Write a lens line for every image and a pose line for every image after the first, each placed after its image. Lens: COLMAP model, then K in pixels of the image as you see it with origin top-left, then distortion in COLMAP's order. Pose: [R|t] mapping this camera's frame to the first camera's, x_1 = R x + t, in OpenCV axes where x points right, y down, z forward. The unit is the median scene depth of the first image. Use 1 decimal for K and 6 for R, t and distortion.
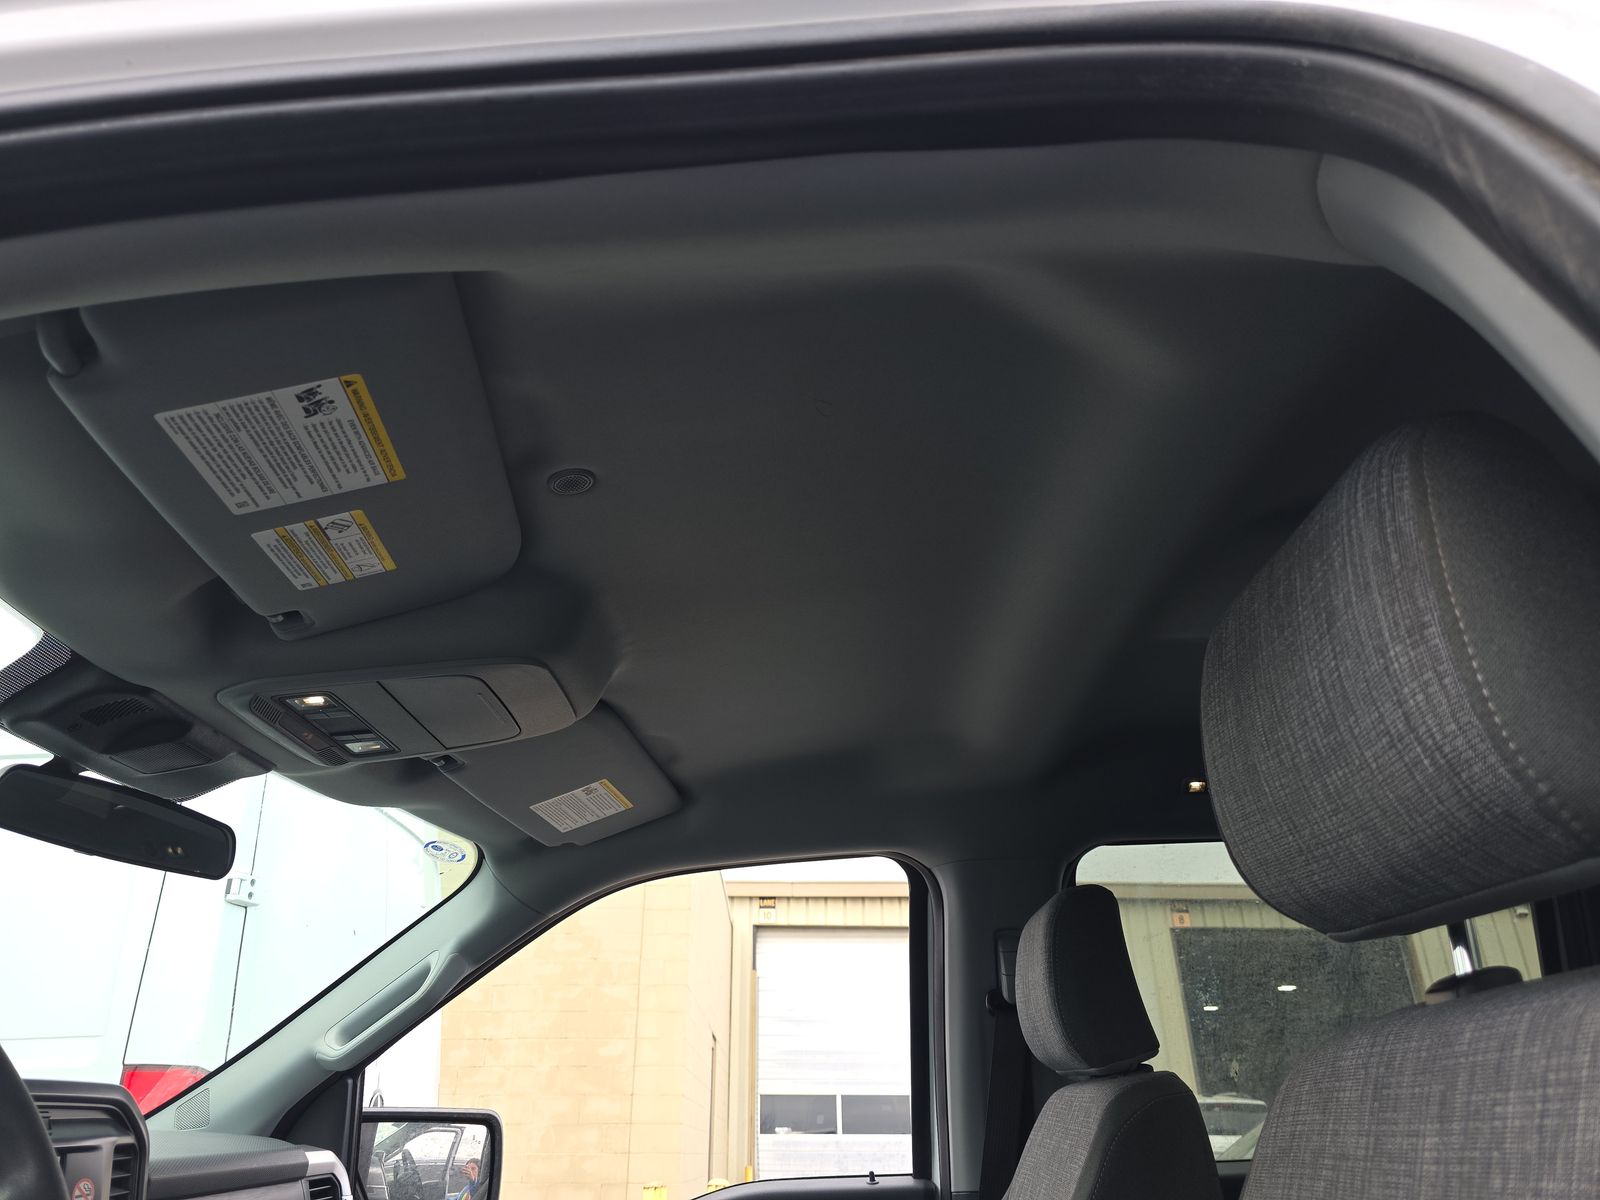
lens RADIAL K [[1045.8, 0, 777.1], [0, 1045.8, 598.9], [0, 0, 1]] dist [0.047342, -0.055072]
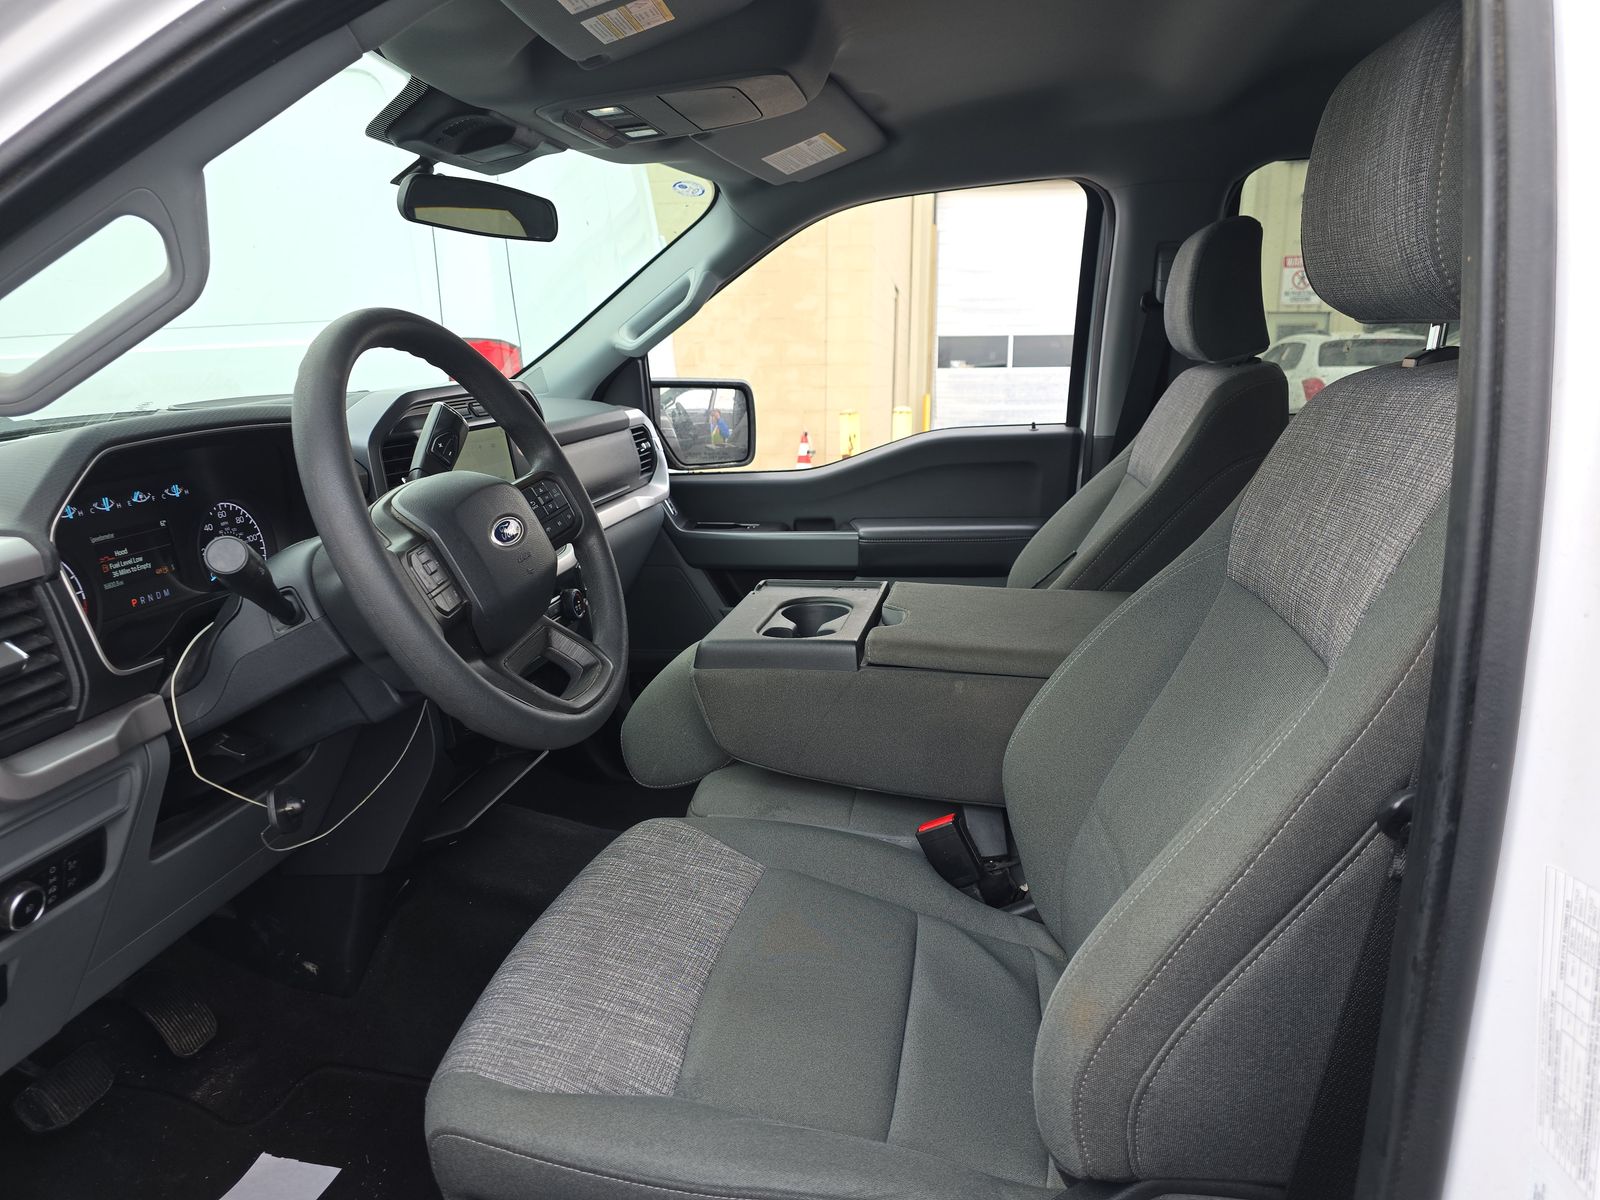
lens RADIAL K [[1045.8, 0, 777.1], [0, 1045.8, 598.9], [0, 0, 1]] dist [0.047342, -0.055072]
pose [[0.987255, 0.026205, -0.156977, -0.016208], [0.079963, 0.771136, 0.631630, -0.150448], [0.137602, -0.636132, 0.759212, -0.195295]]
